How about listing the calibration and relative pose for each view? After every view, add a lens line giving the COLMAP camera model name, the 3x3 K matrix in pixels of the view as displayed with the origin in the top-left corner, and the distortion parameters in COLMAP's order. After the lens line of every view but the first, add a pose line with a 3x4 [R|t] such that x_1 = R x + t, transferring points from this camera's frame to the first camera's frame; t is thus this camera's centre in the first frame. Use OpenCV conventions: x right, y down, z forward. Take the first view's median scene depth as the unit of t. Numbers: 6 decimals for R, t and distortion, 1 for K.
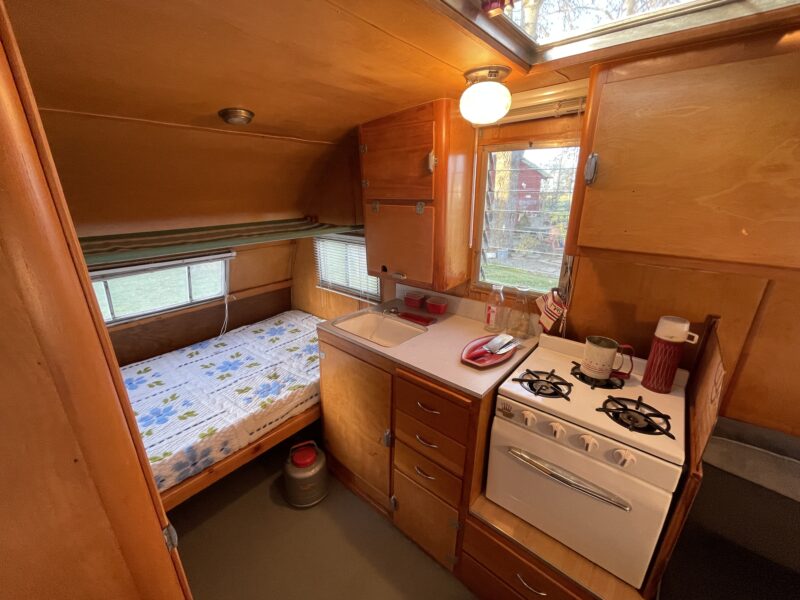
lens RADIAL K [[326.5, 0, 402.1], [0, 326.5, 299.4], [0, 0, 1]] dist [-0.000224, -0.000036]
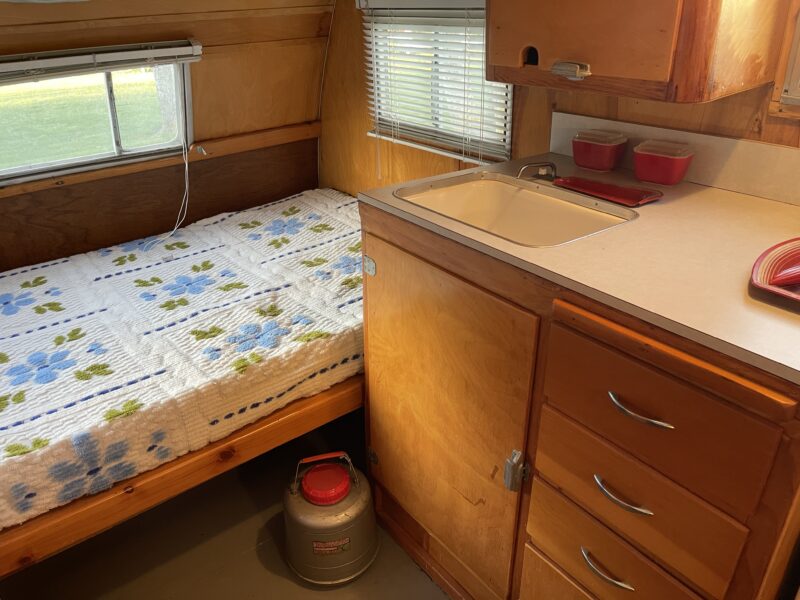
lens RADIAL K [[608.7, 0, 400.0], [0, 608.7, 300.0], [0, 0, 1]] dist [0.087399, -0.113608]
pose [[0.975159, 0.072751, -0.209218, -0.031382], [-0.040509, 0.987169, 0.154454, 0.082539], [0.217770, -0.142142, 0.965594, 0.210556]]
